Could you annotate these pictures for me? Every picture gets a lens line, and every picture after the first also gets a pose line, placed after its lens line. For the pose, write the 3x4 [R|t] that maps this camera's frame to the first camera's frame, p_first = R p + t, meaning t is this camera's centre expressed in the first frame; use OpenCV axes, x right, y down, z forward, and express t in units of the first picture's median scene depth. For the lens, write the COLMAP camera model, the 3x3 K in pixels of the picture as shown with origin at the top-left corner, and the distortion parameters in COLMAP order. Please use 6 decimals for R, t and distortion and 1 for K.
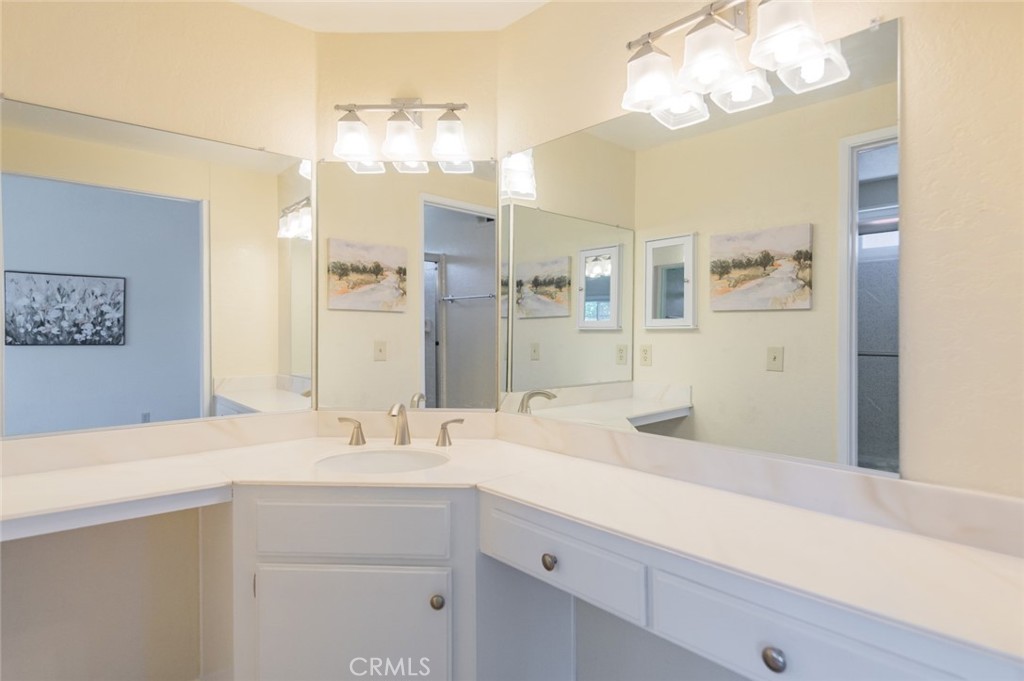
lens RADIAL K [[562.7, 0, 512.4], [0, 562.7, 341.7], [0, 0, 1]] dist [0.027710, -0.005603]
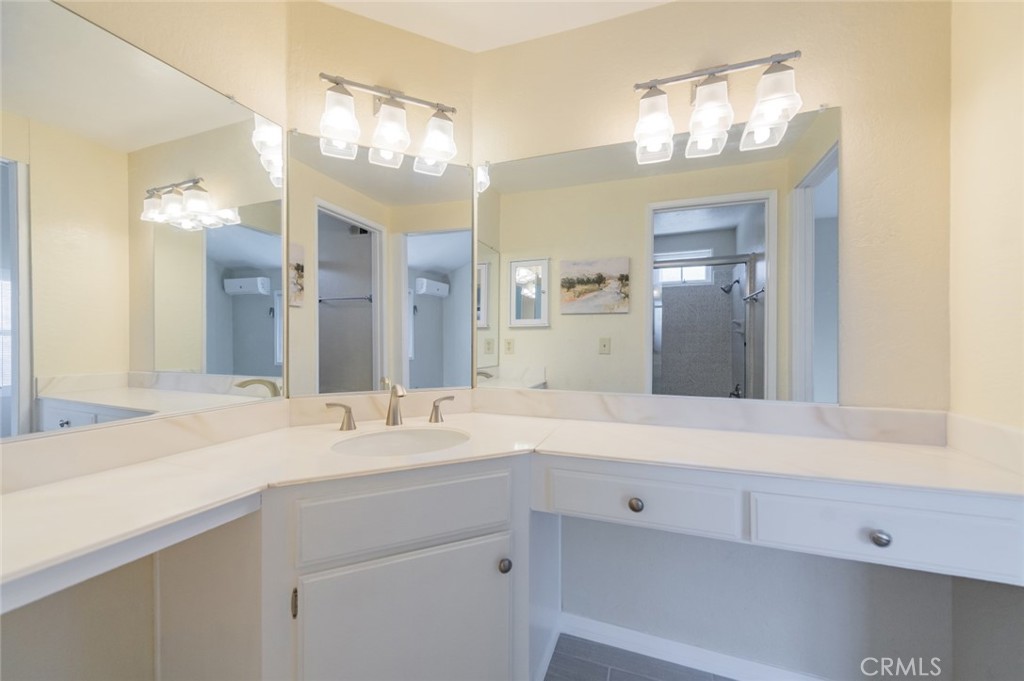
lens RADIAL K [[402.1, 0, 514.6], [0, 402.1, 347.0], [0, 0, 1]] dist [0.014522, -0.002481]
pose [[0.882462, -0.007110, 0.470330, -0.335860], [0.006885, 0.999974, 0.002198, 0.039259], [-0.470333, 0.001299, 0.882488, 0.242828]]
